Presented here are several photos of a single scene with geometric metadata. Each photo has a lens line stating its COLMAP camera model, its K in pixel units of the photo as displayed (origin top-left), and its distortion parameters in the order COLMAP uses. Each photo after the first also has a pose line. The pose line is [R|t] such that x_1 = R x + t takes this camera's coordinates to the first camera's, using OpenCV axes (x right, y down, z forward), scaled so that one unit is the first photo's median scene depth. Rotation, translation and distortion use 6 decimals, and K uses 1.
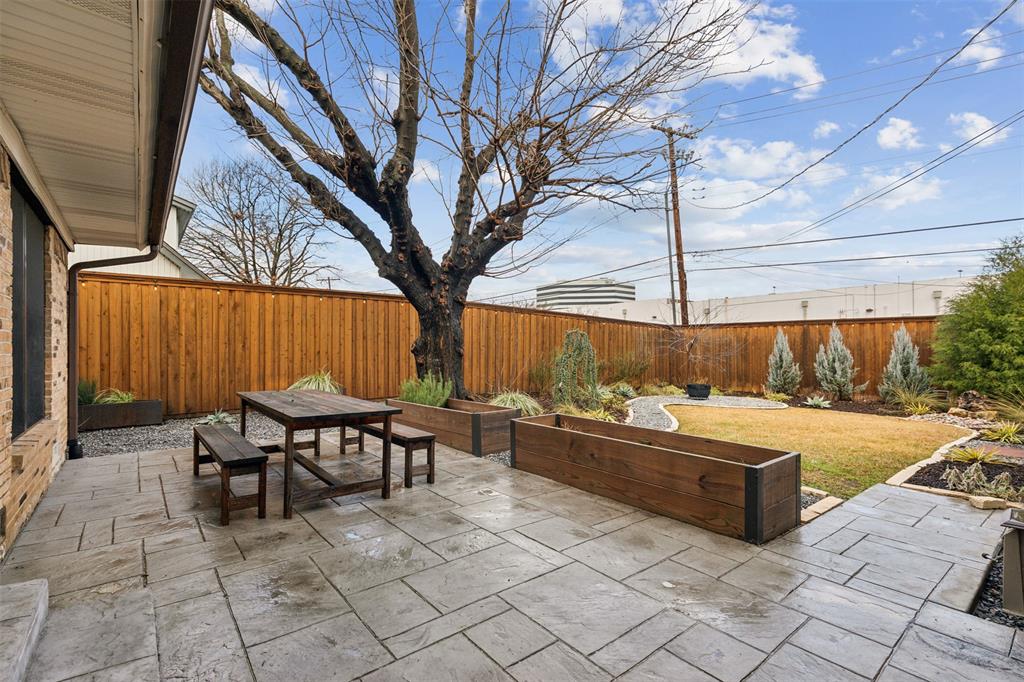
lens RADIAL K [[461.8, 0, 499.3], [0, 461.8, 362.2], [0, 0, 1]] dist [0.003298, -0.001456]
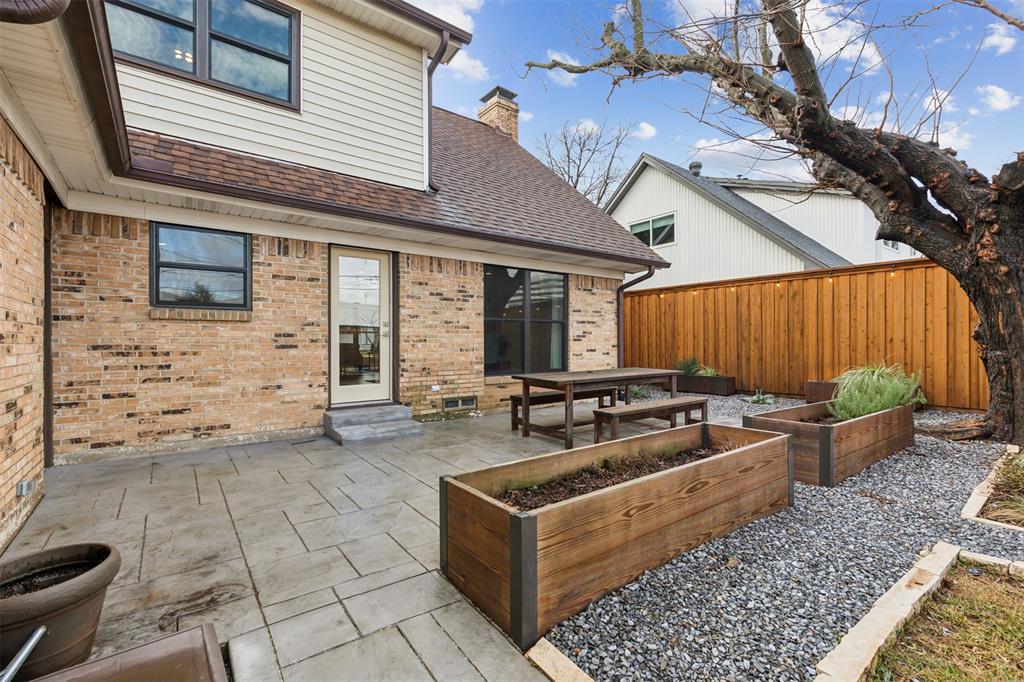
lens RADIAL K [[461.8, 0, 515.4], [0, 461.8, 341.1], [0, 0, 1]] dist [0.003298, -0.001456]
pose [[-0.034673, 0.003587, -0.999392, 0.495622], [-0.025258, 0.999671, 0.004464, -0.006977], [0.999079, 0.025398, -0.034571, 0.414968]]
